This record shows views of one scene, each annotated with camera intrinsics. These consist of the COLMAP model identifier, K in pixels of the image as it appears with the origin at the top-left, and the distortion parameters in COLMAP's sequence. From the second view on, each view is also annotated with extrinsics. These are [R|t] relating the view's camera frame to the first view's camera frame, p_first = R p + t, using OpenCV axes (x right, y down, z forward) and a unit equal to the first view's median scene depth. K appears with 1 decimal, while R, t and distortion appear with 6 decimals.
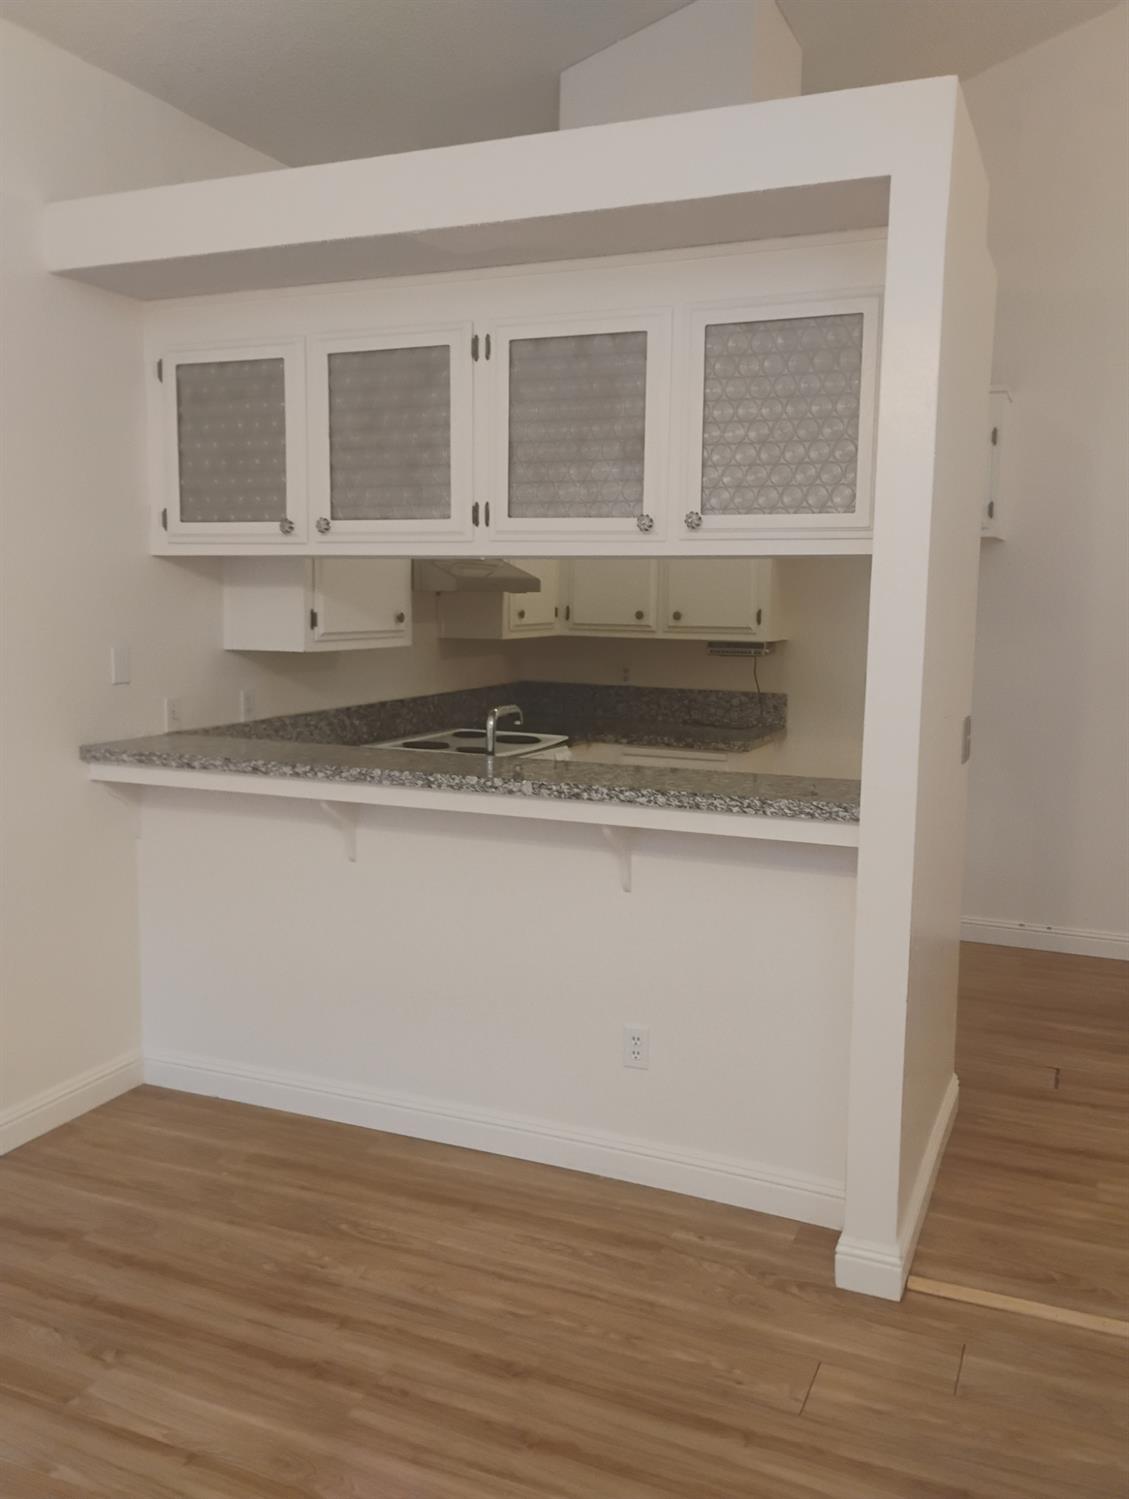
lens RADIAL K [[1257.3, 0, 564.5], [0, 1257.3, 749.5], [0, 0, 1]] dist [0.059040, -0.067769]
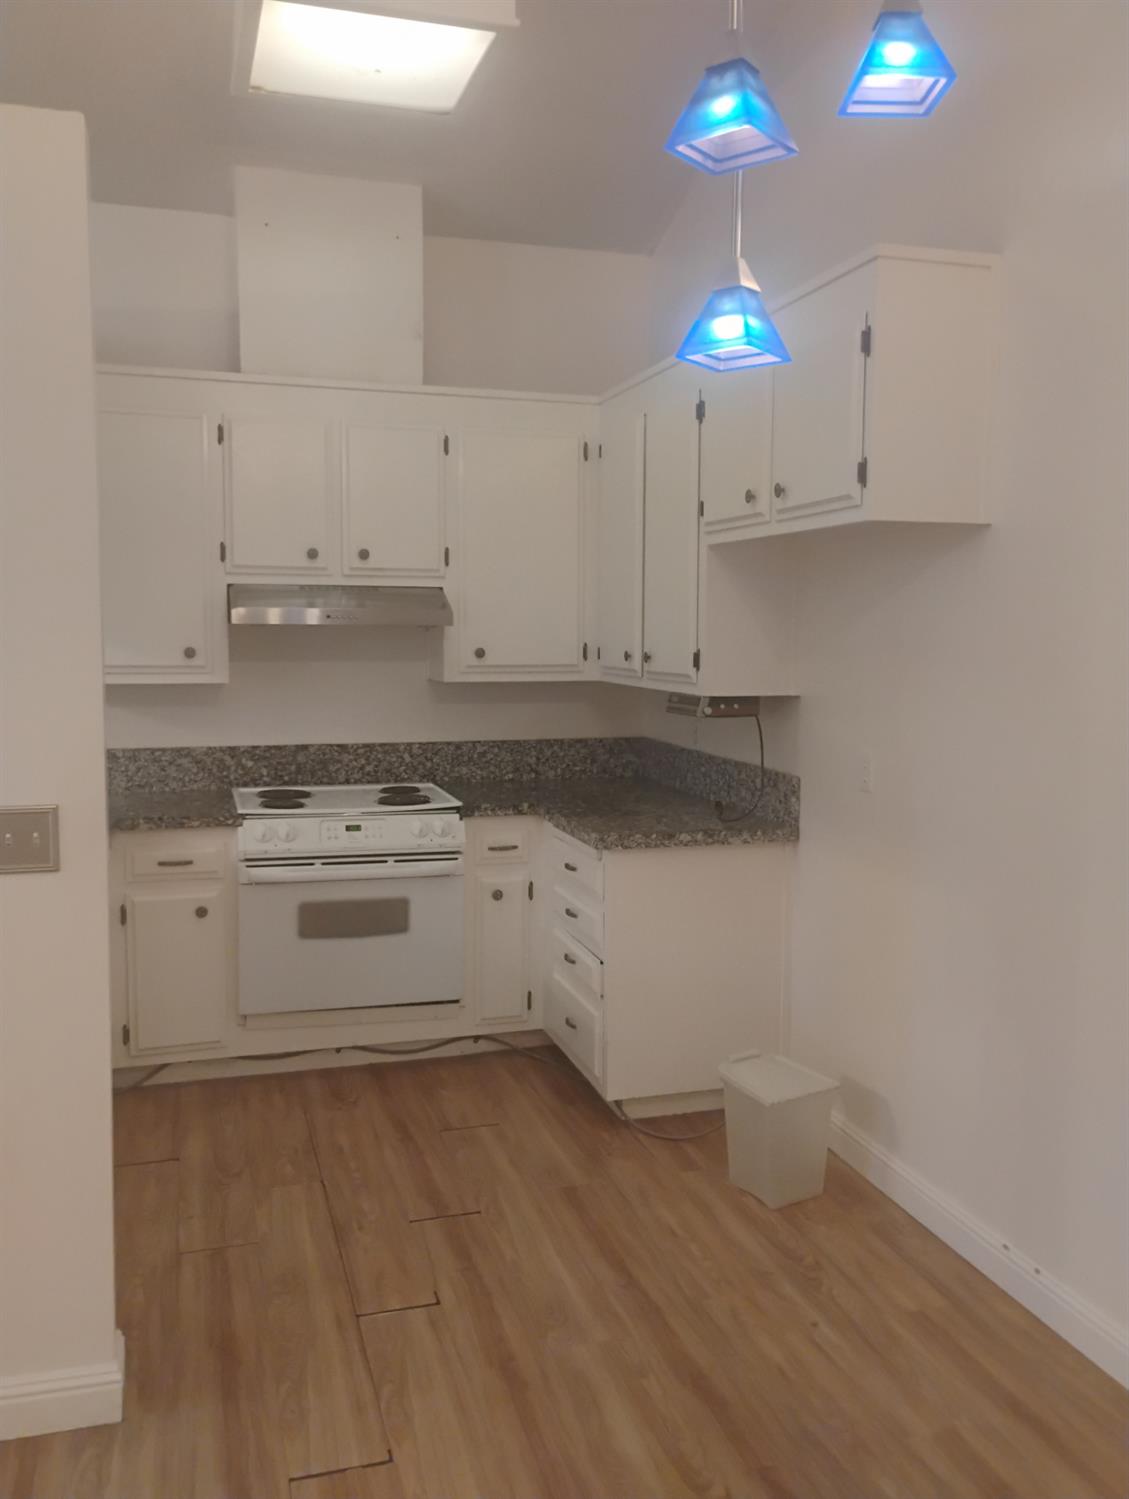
lens RADIAL K [[1257.3, 0, 564.5], [0, 1257.3, 749.5], [0, 0, 1]] dist [0.059040, -0.067769]
pose [[0.646900, 0.066648, -0.759657, 0.663301], [-0.095016, 0.995455, 0.006422, -0.056778], [0.756632, 0.068025, 0.650293, 0.527471]]
